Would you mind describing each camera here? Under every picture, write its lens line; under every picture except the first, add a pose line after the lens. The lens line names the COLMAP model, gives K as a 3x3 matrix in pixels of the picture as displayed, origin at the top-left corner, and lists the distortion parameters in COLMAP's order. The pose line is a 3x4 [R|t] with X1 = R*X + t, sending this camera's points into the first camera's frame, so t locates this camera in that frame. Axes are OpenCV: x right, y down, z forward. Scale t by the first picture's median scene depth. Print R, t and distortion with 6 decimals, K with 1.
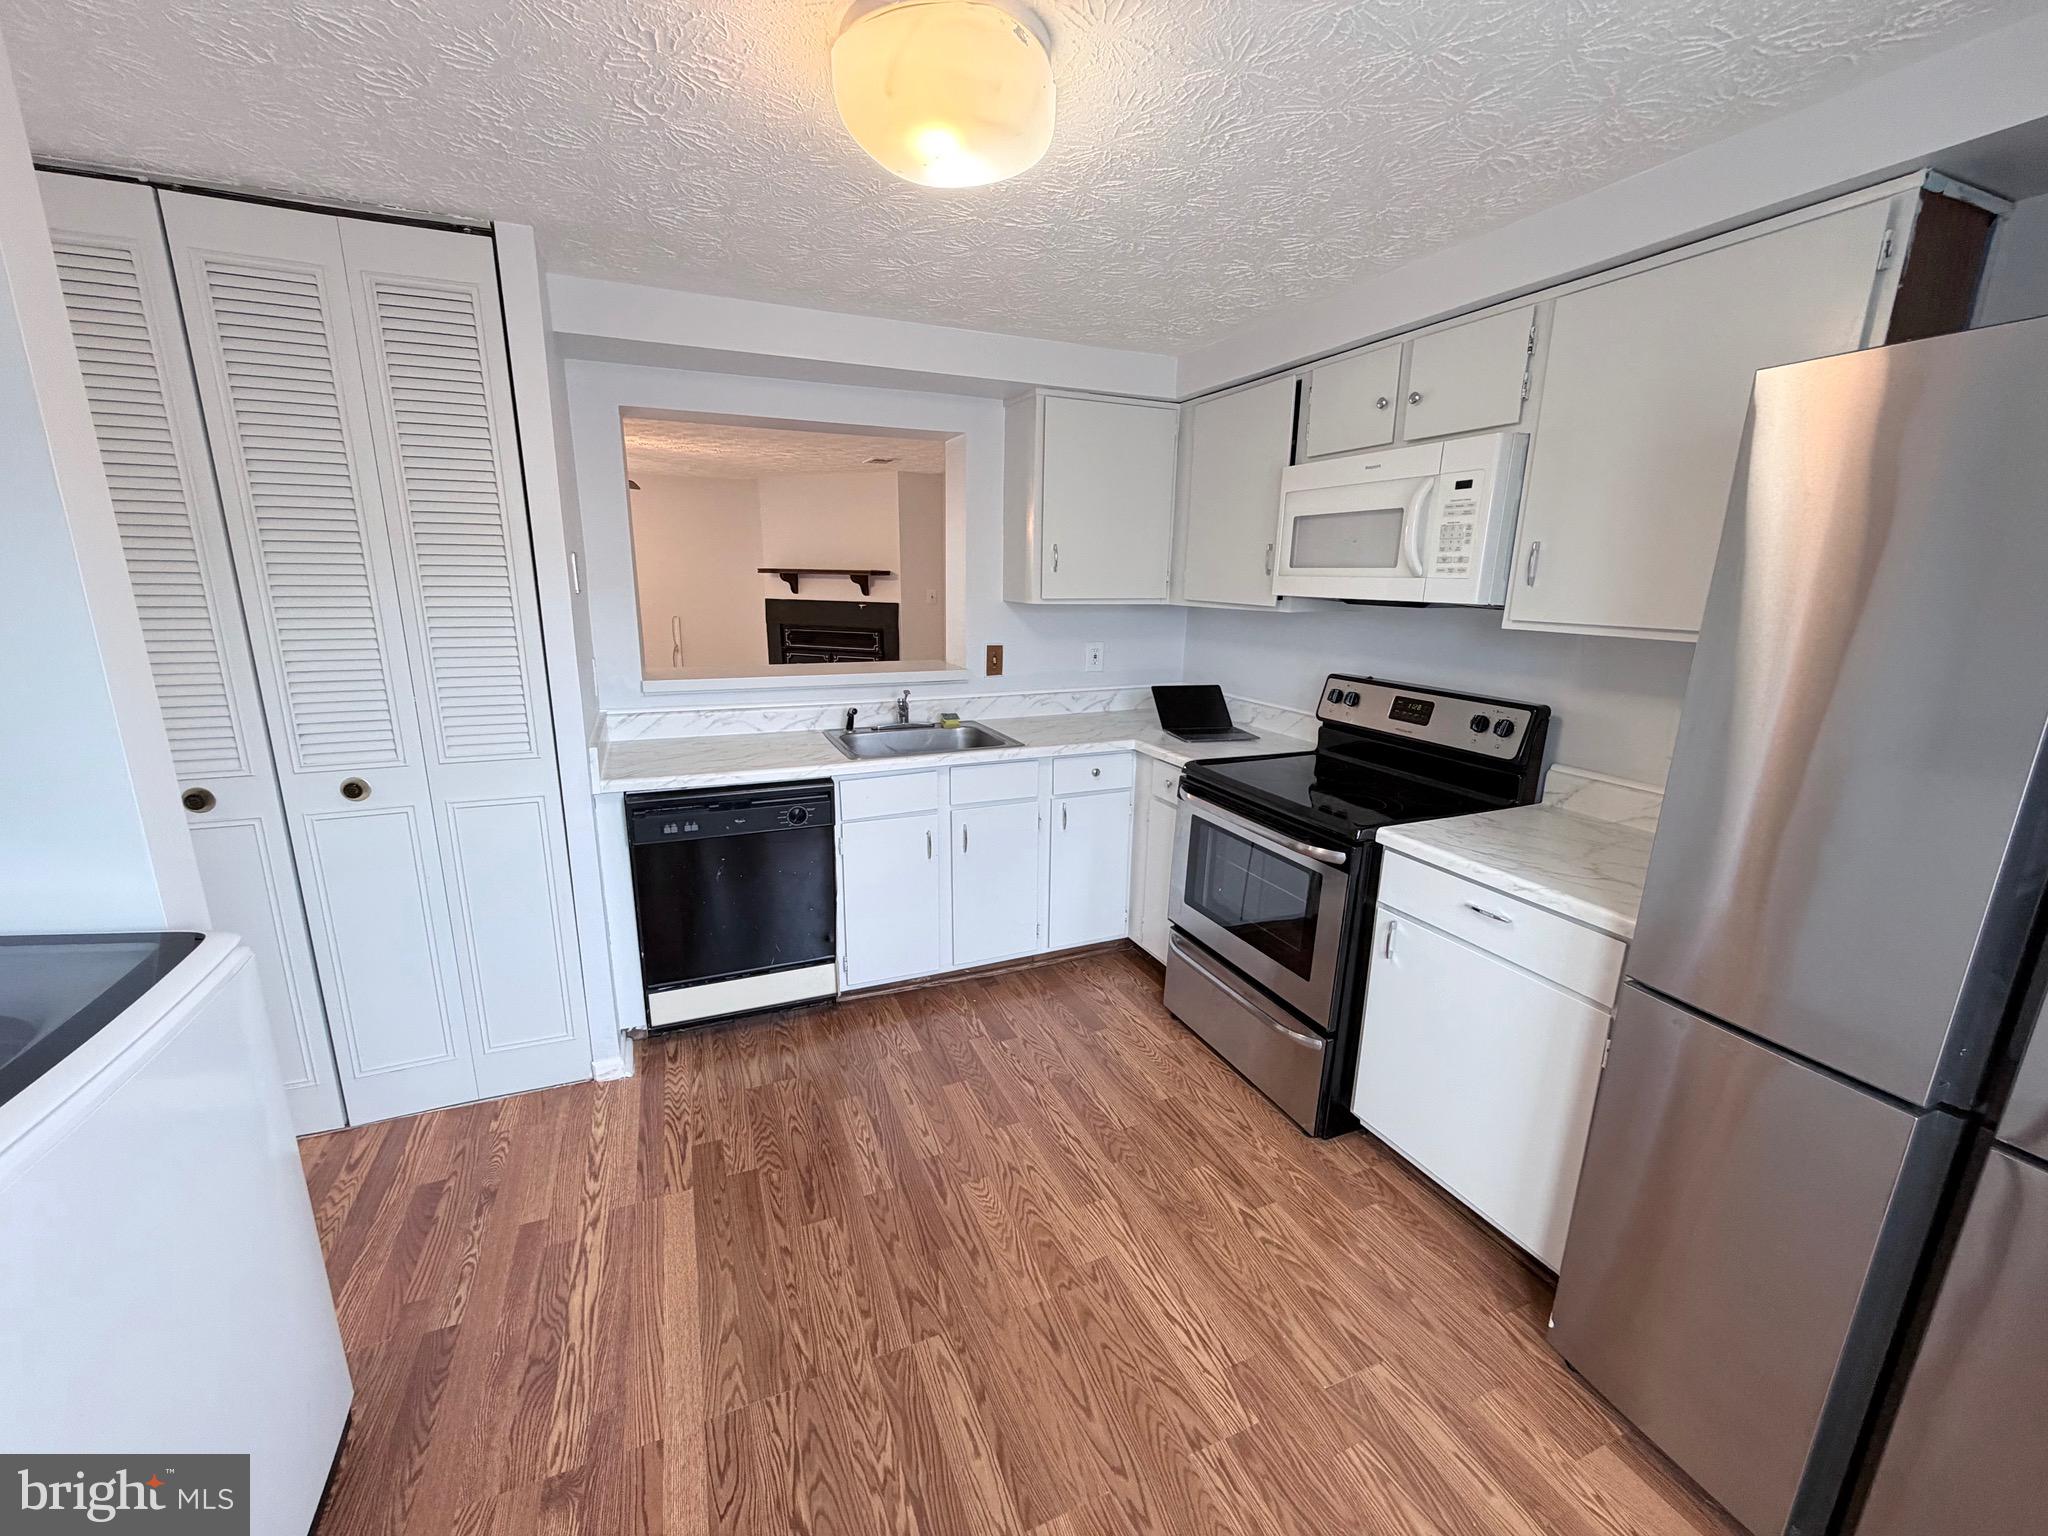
lens RADIAL K [[819.9, 0, 1020.6], [0, 819.9, 766.4], [0, 0, 1]] dist [0.000738, -0.000300]
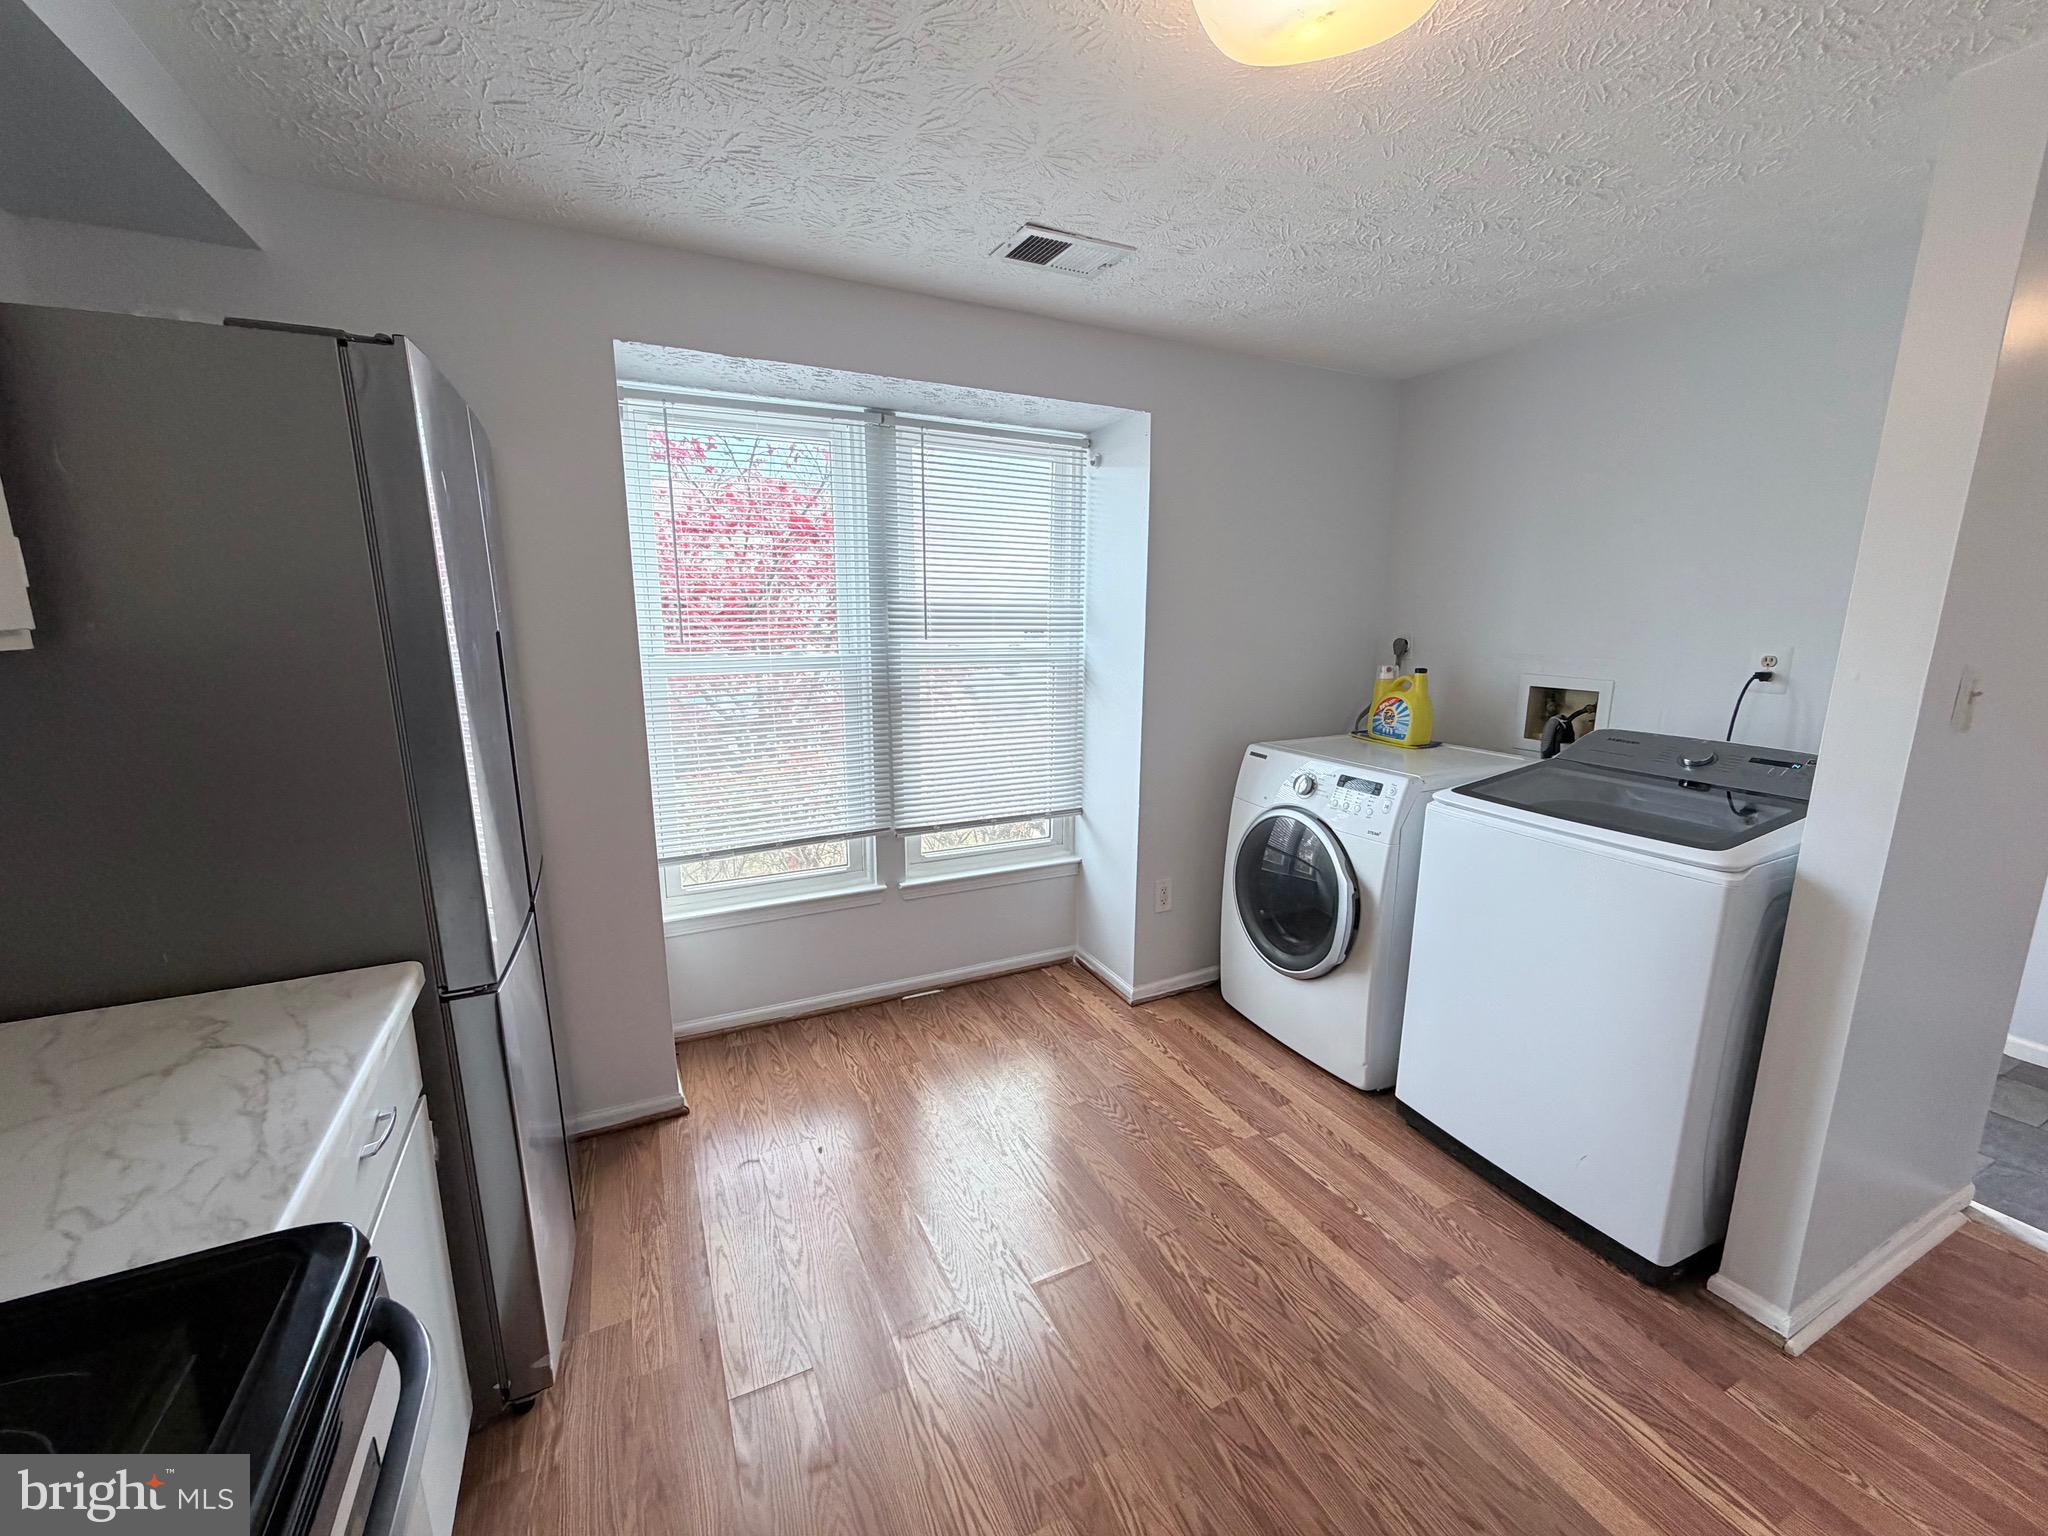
lens RADIAL K [[819.9, 0, 1022.5], [0, 819.9, 763.6], [0, 0, 1]] dist [0.000738, -0.000300]
pose [[-0.998333, -0.010436, -0.056757, 0.155712], [-0.032845, 0.911423, 0.410157, -0.299618], [0.047449, 0.411338, -0.910247, 1.414810]]
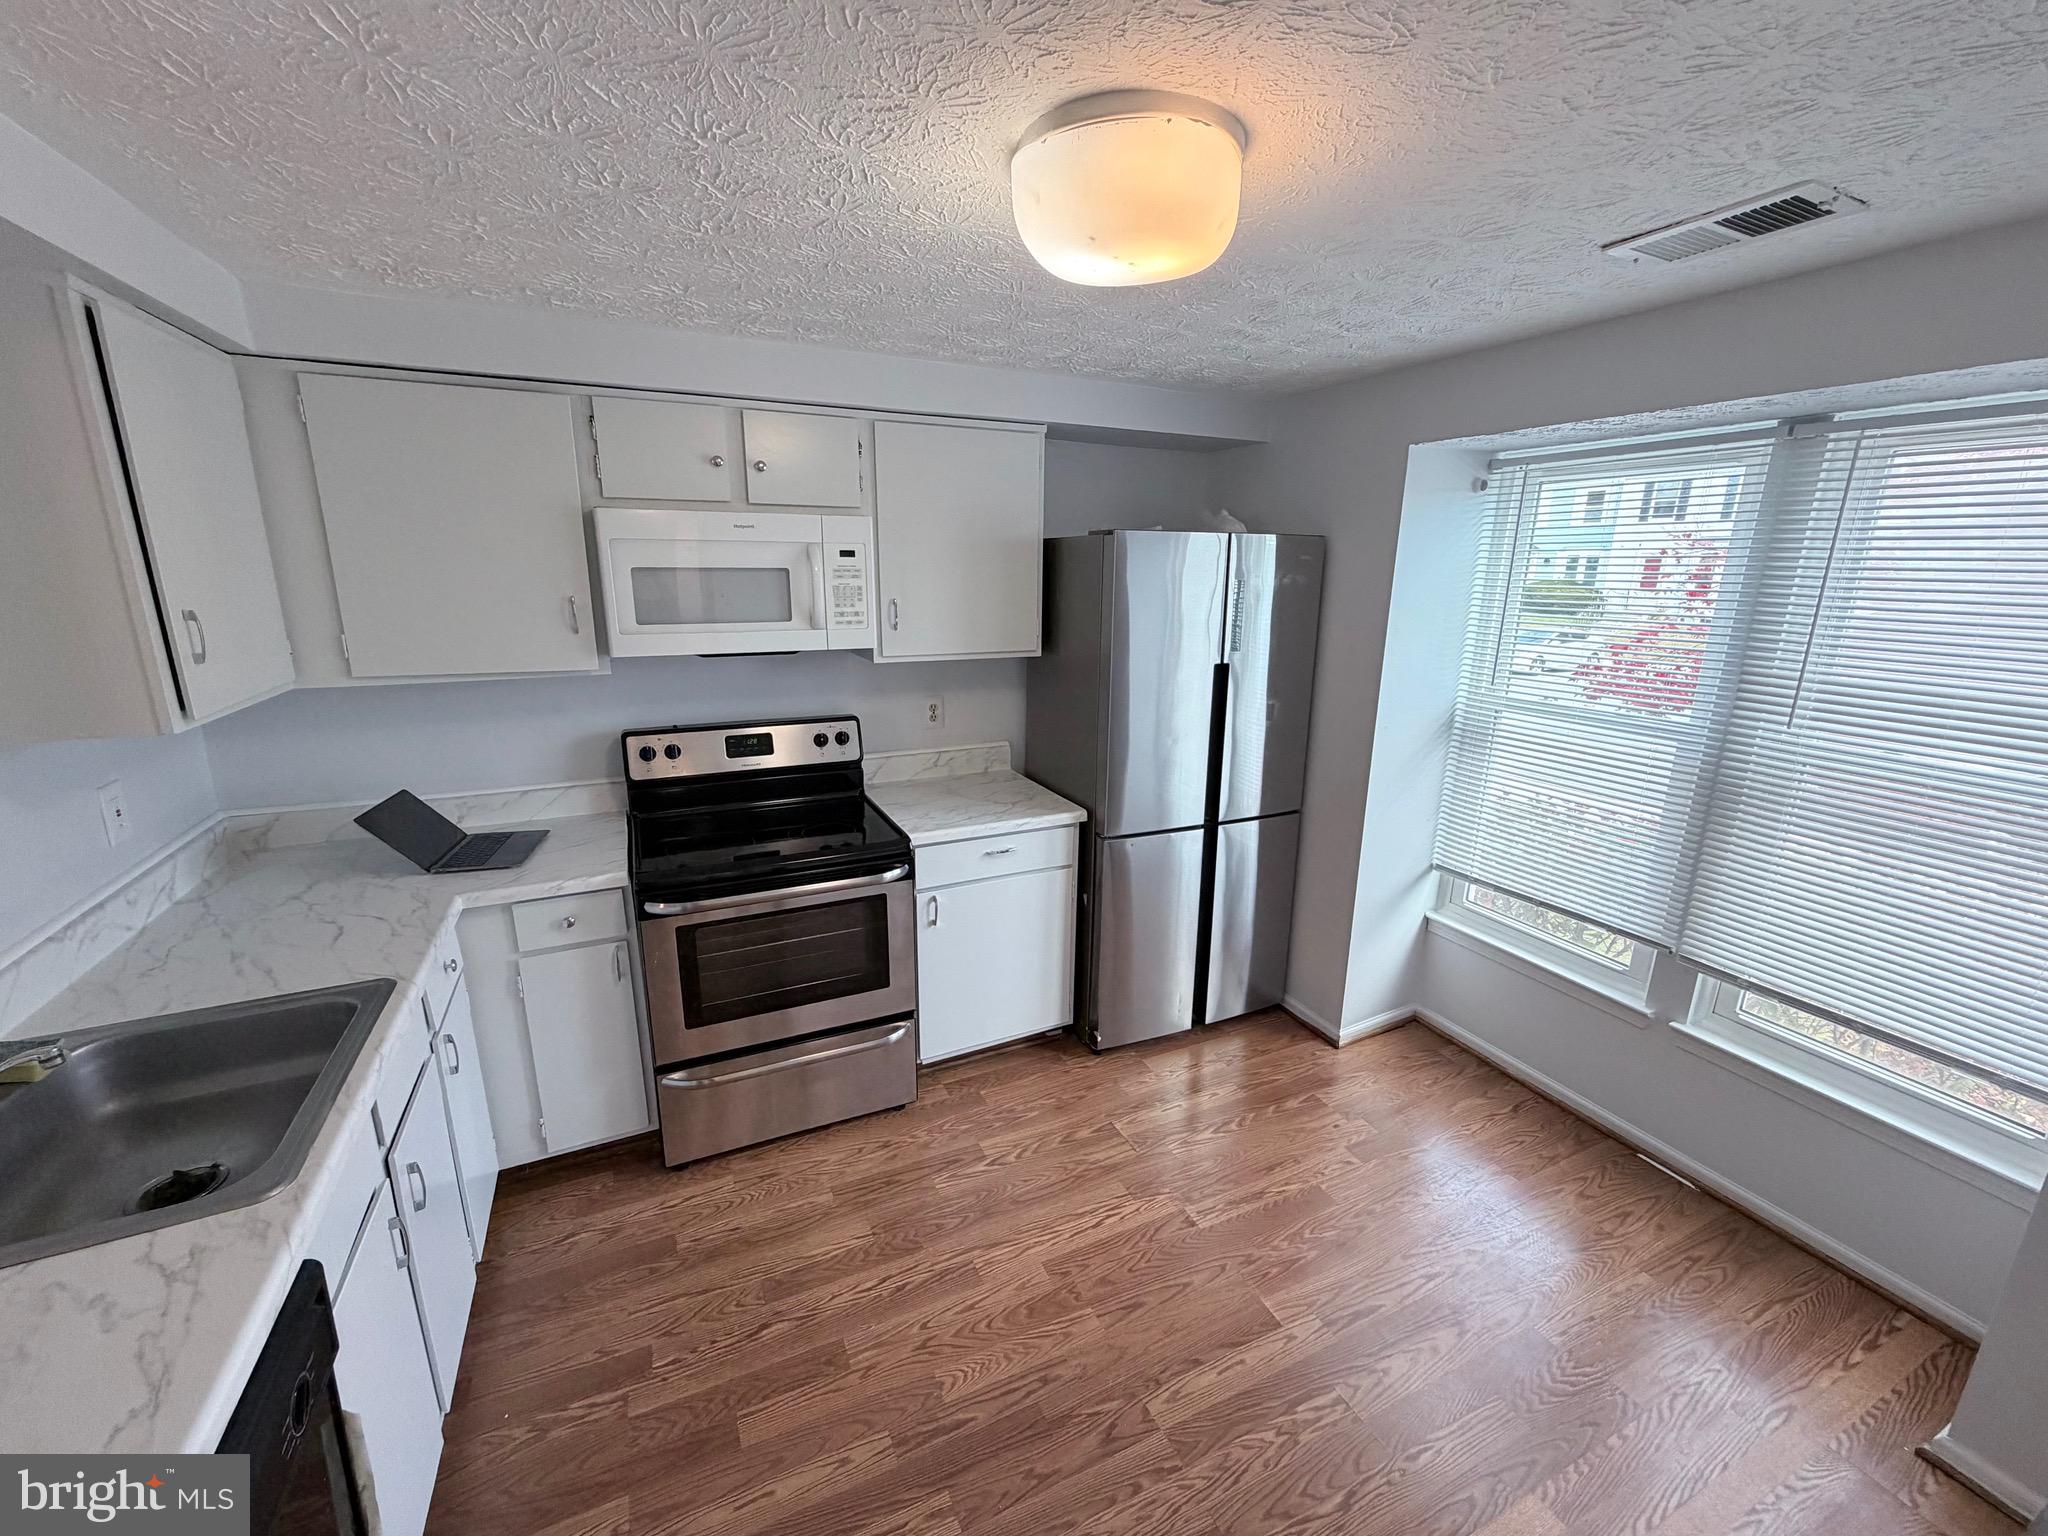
lens RADIAL K [[819.9, 0, 1016.2], [0, 819.9, 766.7], [0, 0, 1]] dist [0.000738, -0.000300]
pose [[-0.030611, -0.261777, 0.964643, -0.822023], [0.220163, 0.939626, 0.261975, -0.347708], [-0.974983, 0.220398, 0.028871, 0.885105]]
